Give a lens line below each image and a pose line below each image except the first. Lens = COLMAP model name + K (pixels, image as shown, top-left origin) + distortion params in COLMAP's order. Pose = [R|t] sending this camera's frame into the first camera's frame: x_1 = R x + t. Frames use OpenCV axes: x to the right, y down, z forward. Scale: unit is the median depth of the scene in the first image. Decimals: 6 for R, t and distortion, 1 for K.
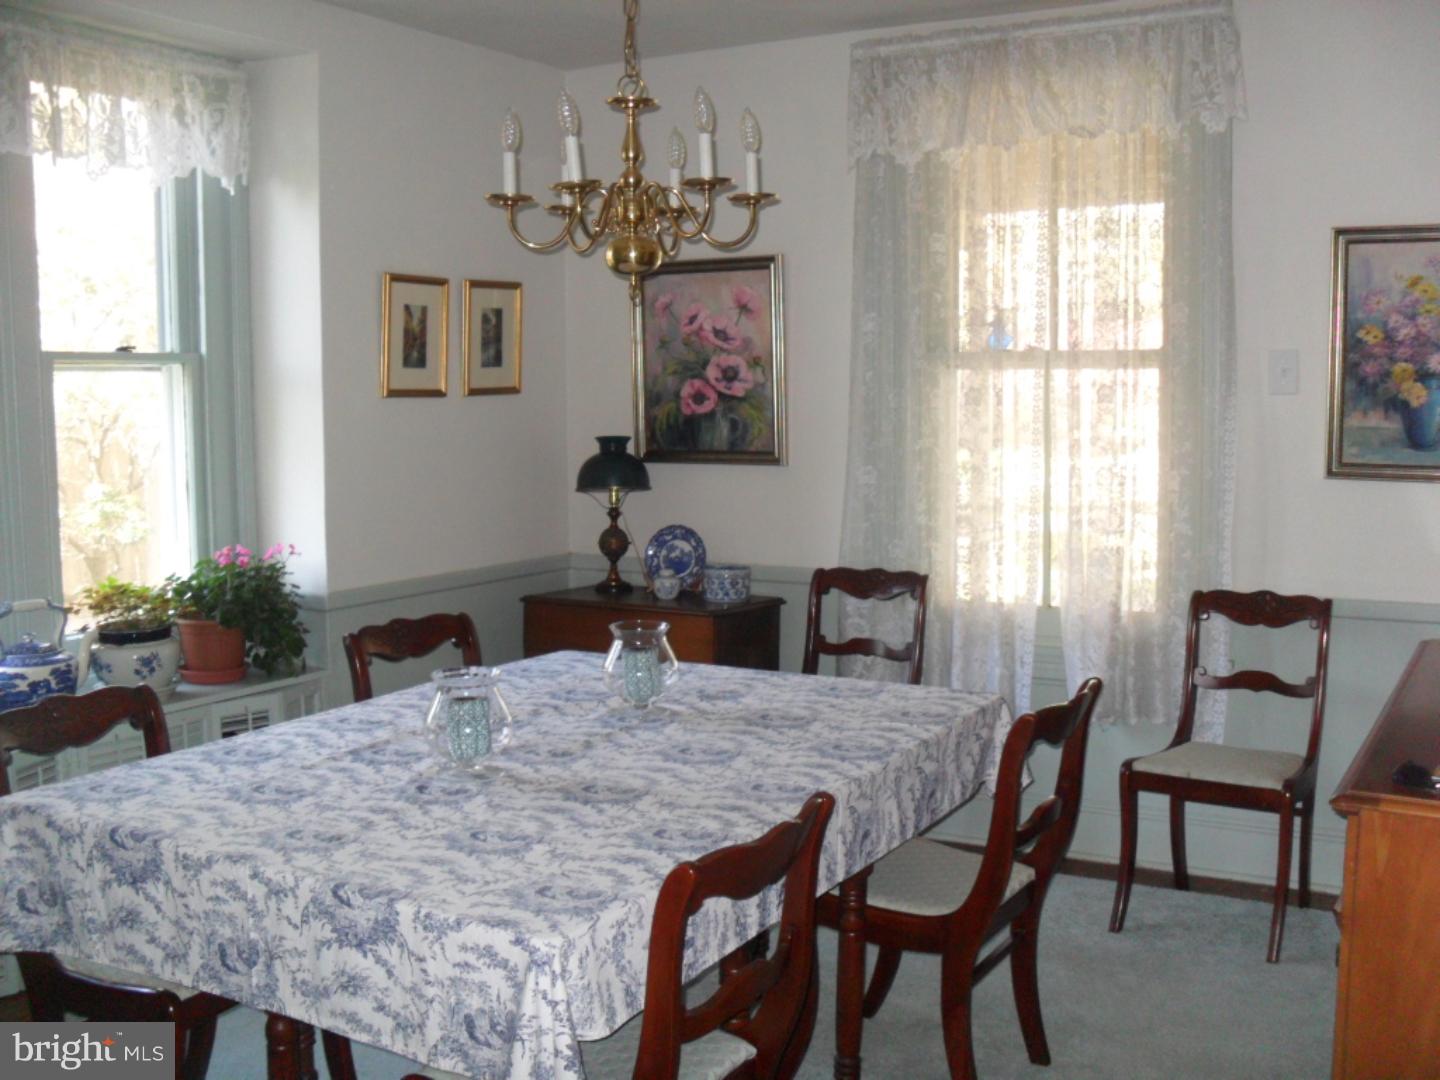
lens RADIAL K [[1513.7, 0, 720.5], [0, 1513.7, 538.2], [0, 0, 1]] dist [-0.111215, 0.000000]
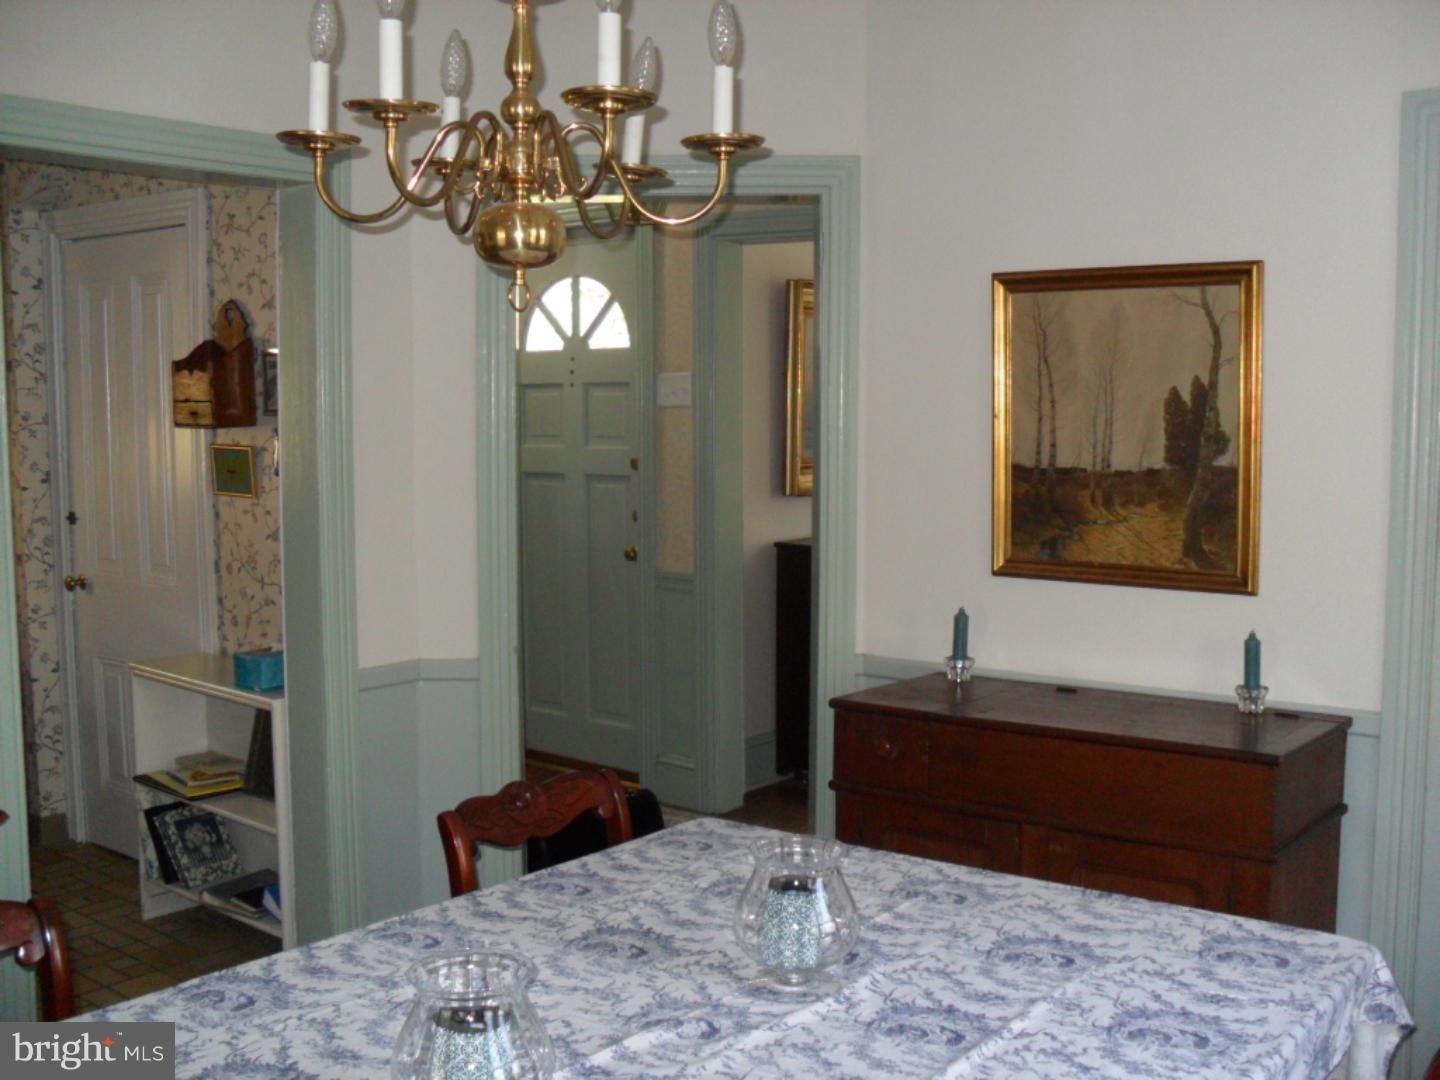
lens RADIAL K [[1513.7, 0, 718.8], [0, 1513.7, 541.0], [0, 0, 1]] dist [-0.111215, 0.000000]
pose [[-0.991098, -0.001275, 0.133128, -0.241538], [0.024184, 0.981594, 0.189442, -0.200129], [-0.130919, 0.190975, -0.972825, 1.778562]]
